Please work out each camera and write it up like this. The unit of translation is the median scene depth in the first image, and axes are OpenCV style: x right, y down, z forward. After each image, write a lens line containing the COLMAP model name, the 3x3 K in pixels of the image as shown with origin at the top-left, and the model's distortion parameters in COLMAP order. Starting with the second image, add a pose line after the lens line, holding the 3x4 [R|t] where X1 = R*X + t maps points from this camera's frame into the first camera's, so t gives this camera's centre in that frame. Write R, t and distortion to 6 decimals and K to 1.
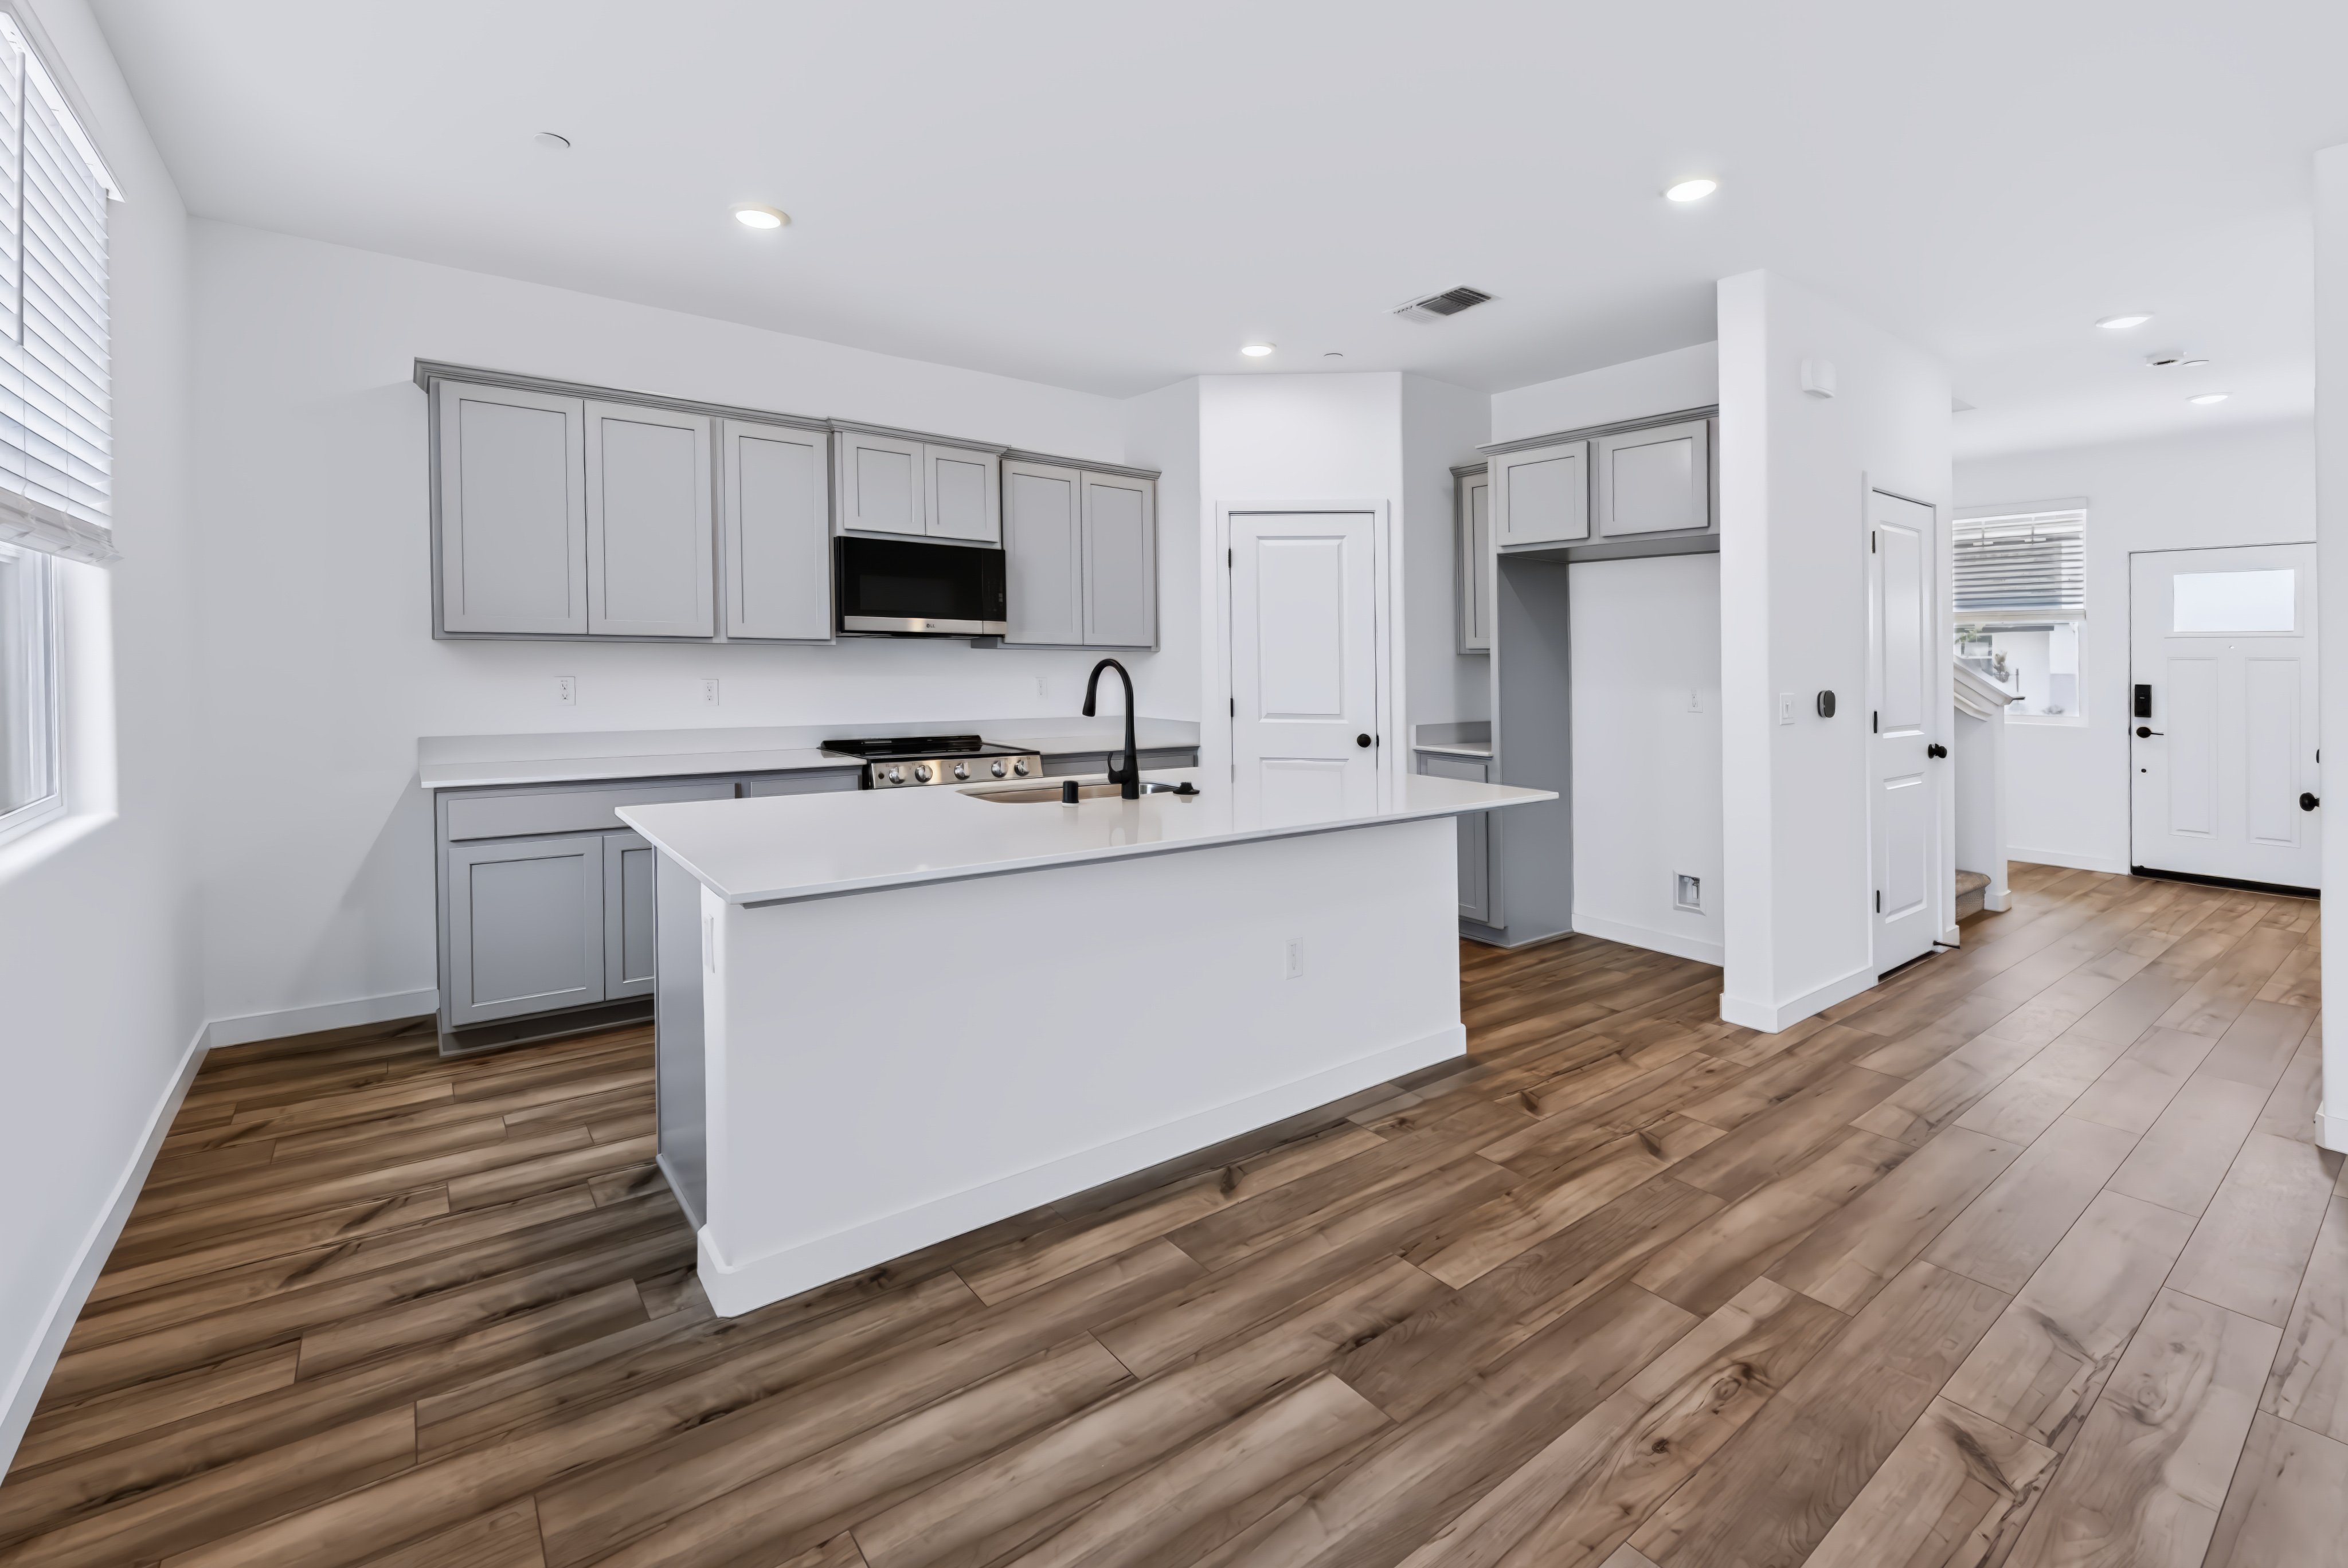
lens RADIAL K [[1015.0, 0, 1184.0], [0, 1015.0, 666.7], [0, 0, 1]] dist [0.001067, -0.000170]
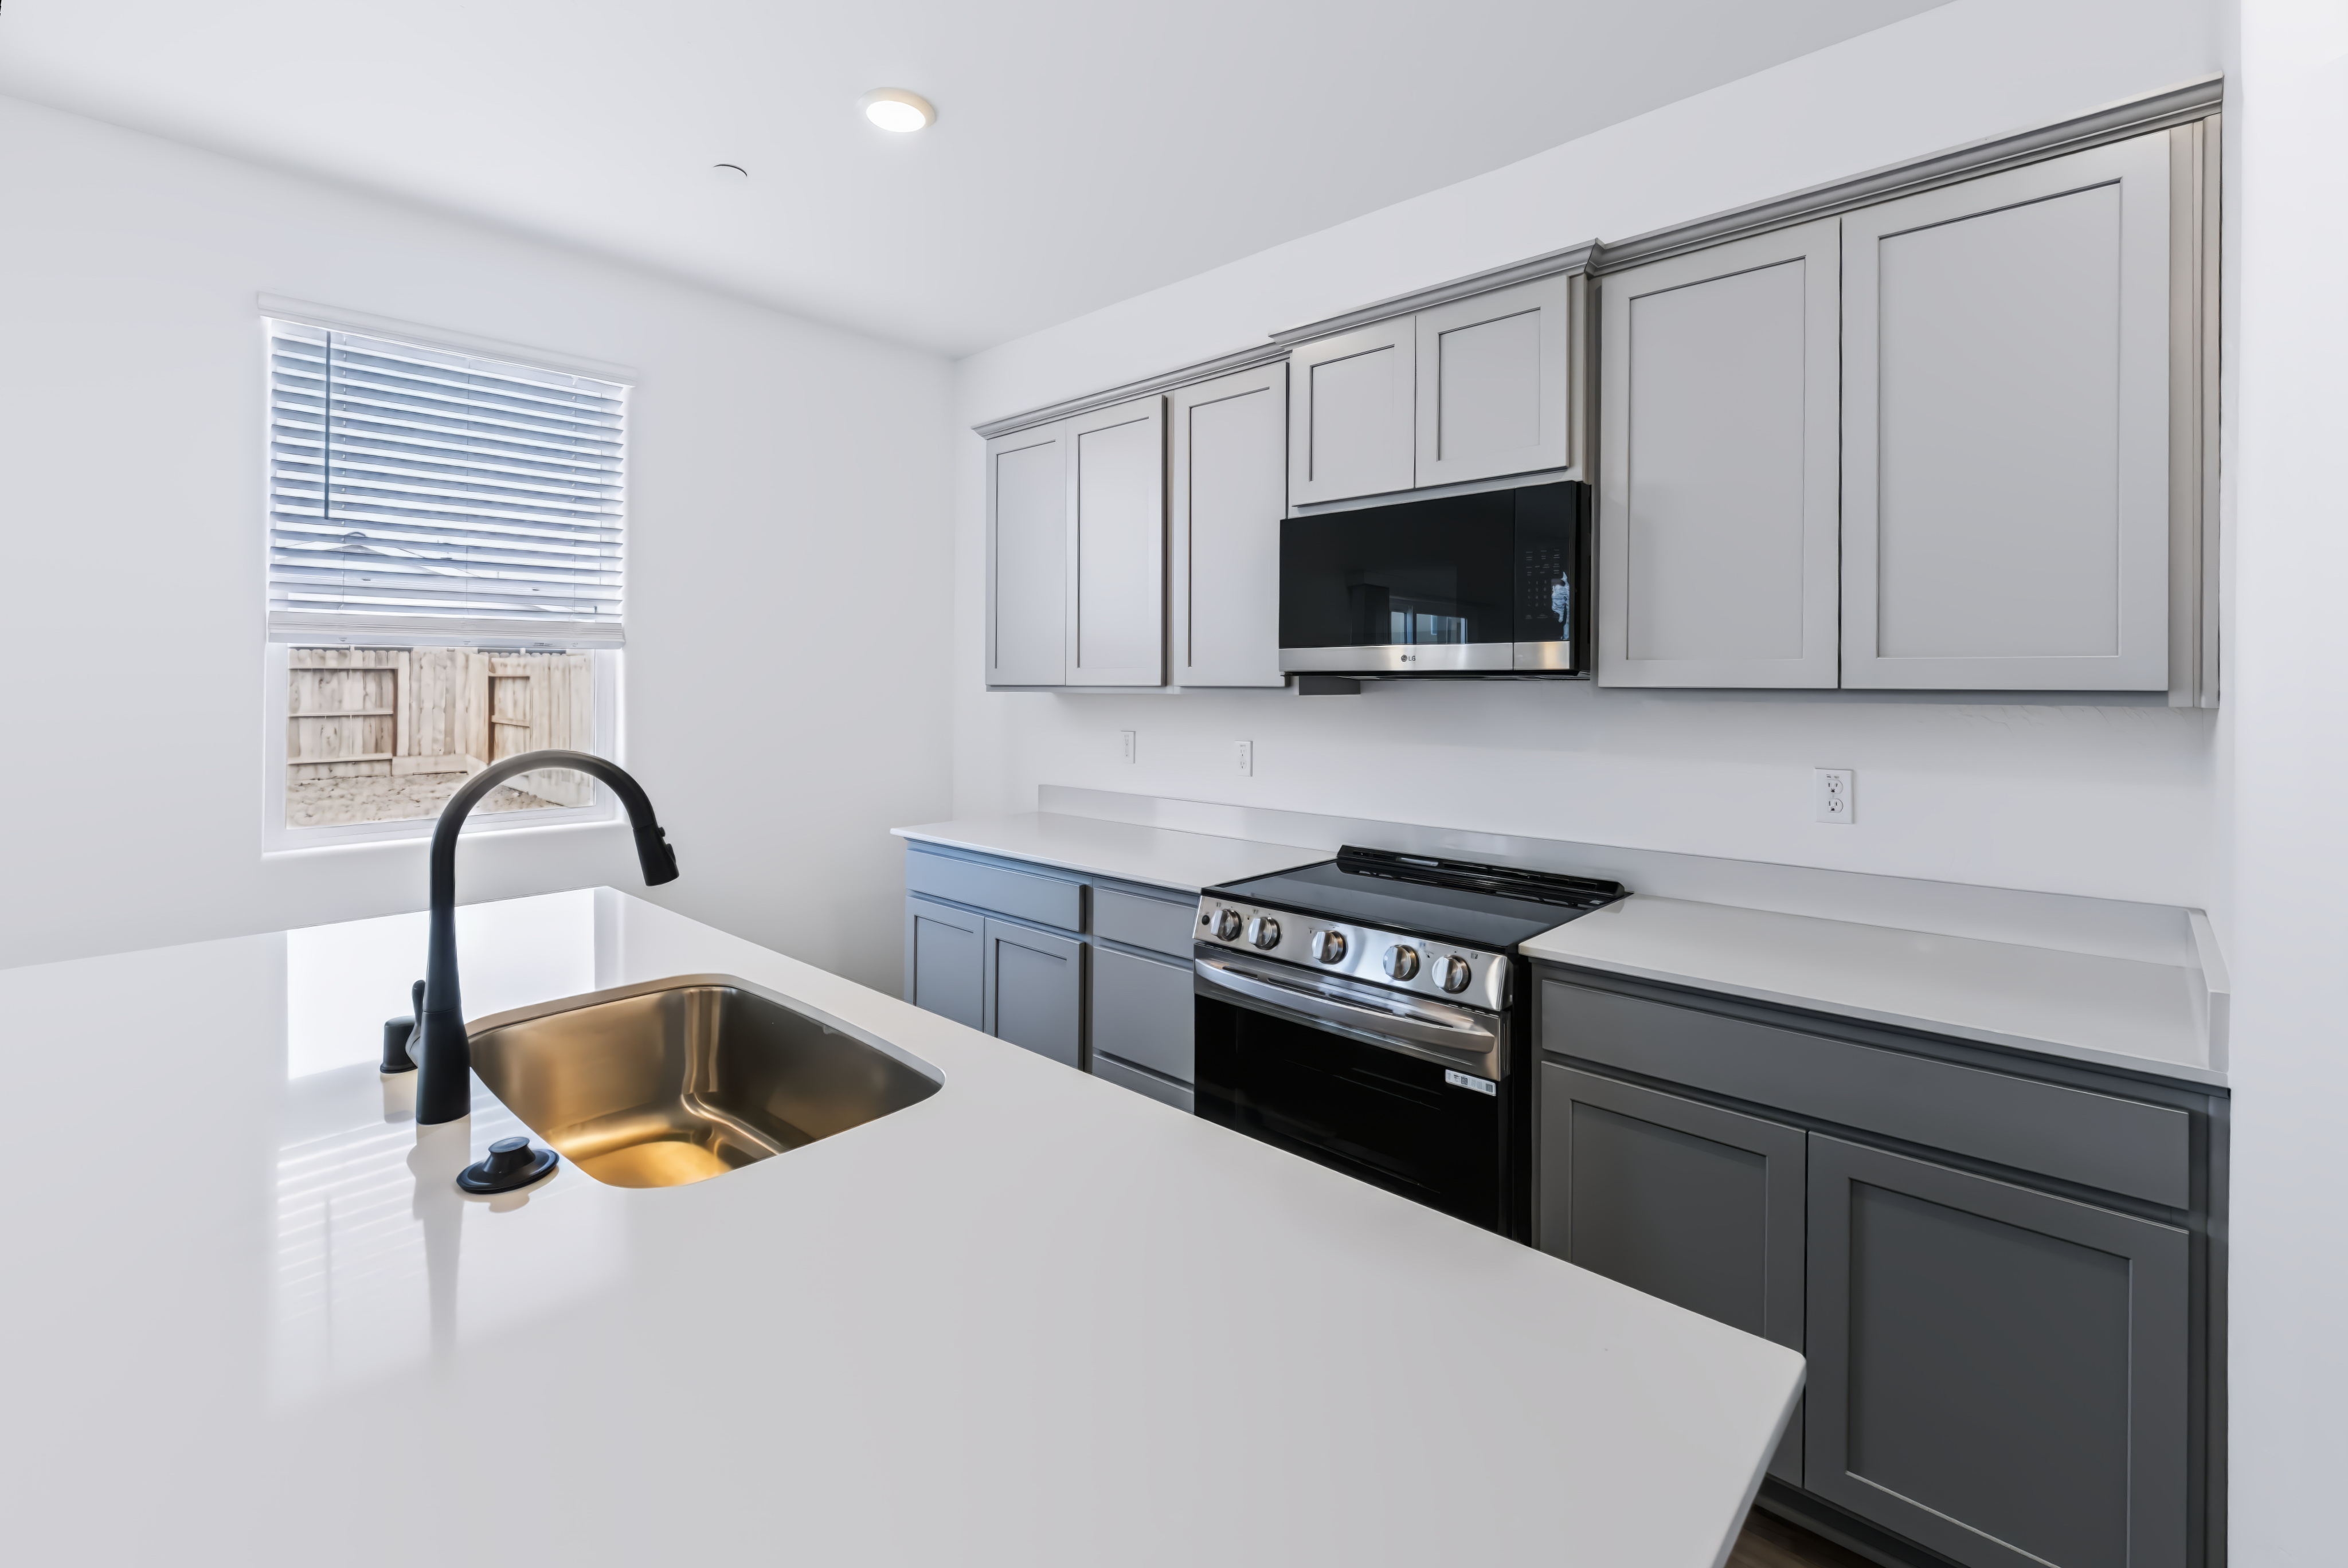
lens RADIAL K [[1010.9, 0, 1179.0], [0, 1010.9, 688.2], [0, 0, 1]] dist [-0.001363, -0.000605]
pose [[0.176066, -0.003451, -0.984372, 0.324966], [-0.003856, 0.999984, -0.004195, -0.029315], [0.984371, 0.004534, 0.176050, 1.056221]]
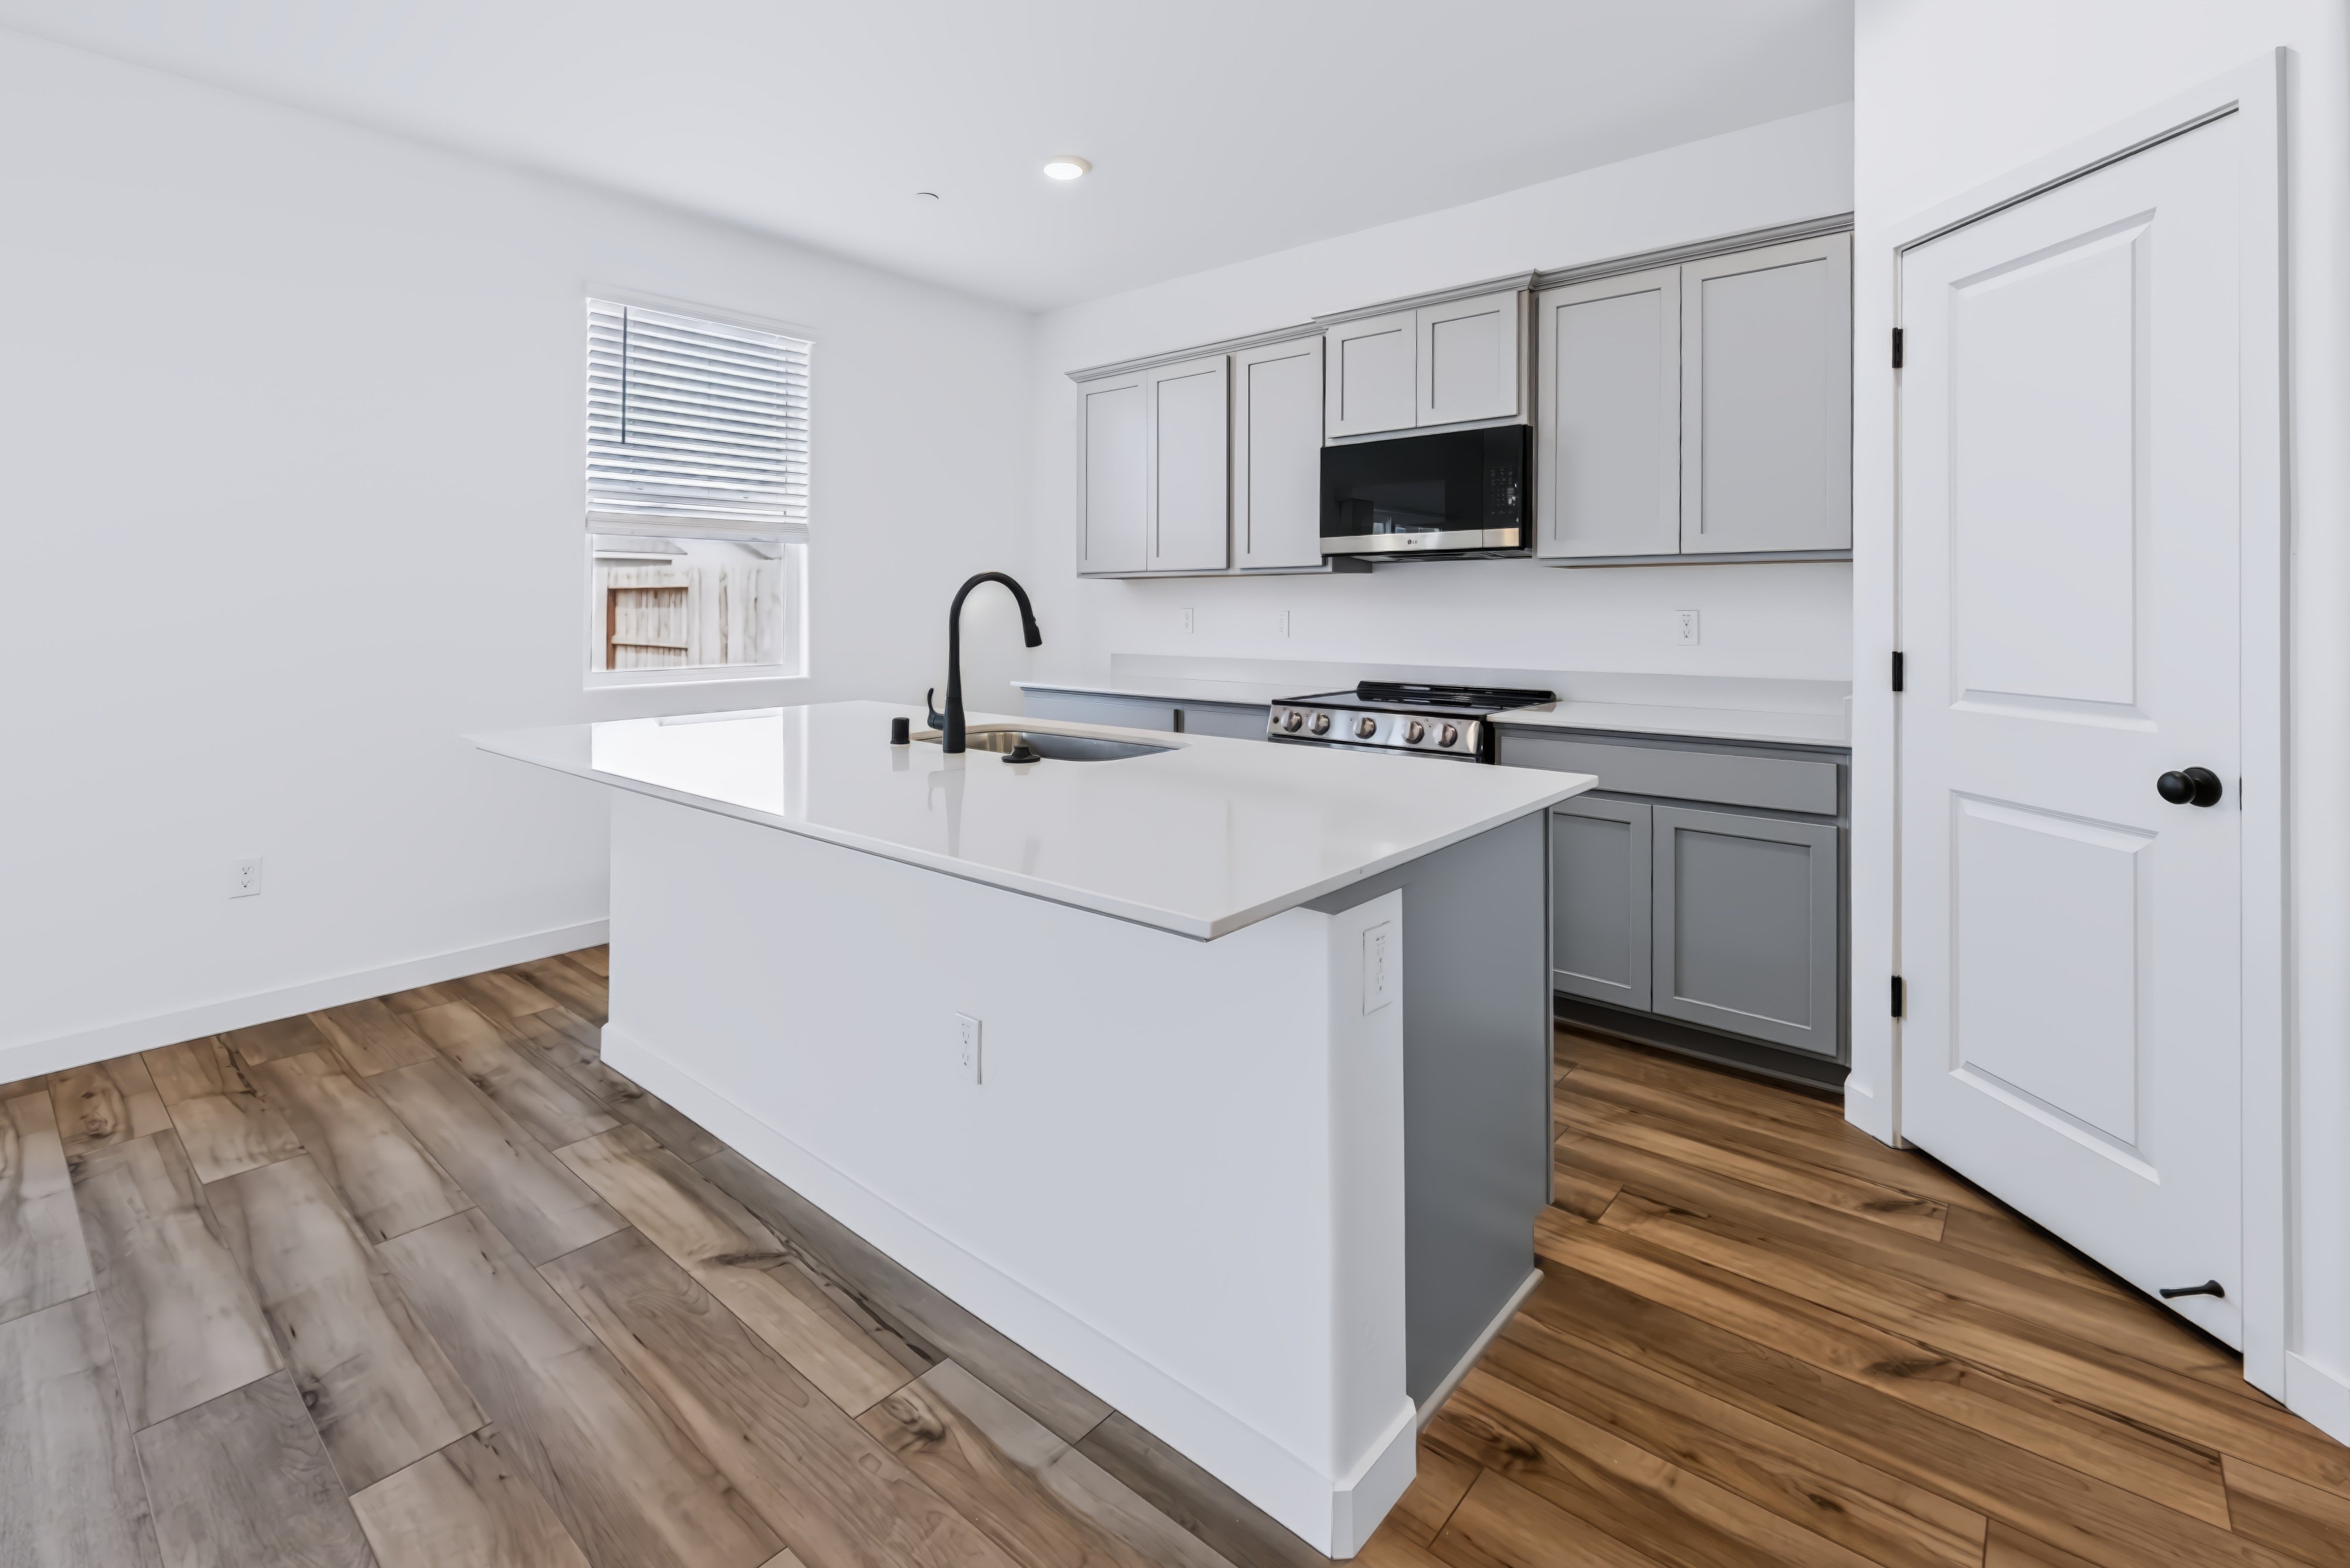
lens RADIAL K [[1047.7, 0, 1173.9], [0, 1047.7, 613.1], [0, 0, 1]] dist [-0.001502, -0.000623]
pose [[0.216100, -0.003724, -0.976364, 0.660954], [-0.001400, 0.999991, -0.004125, 0.024202], [0.976370, 0.002259, 0.216092, 0.864417]]
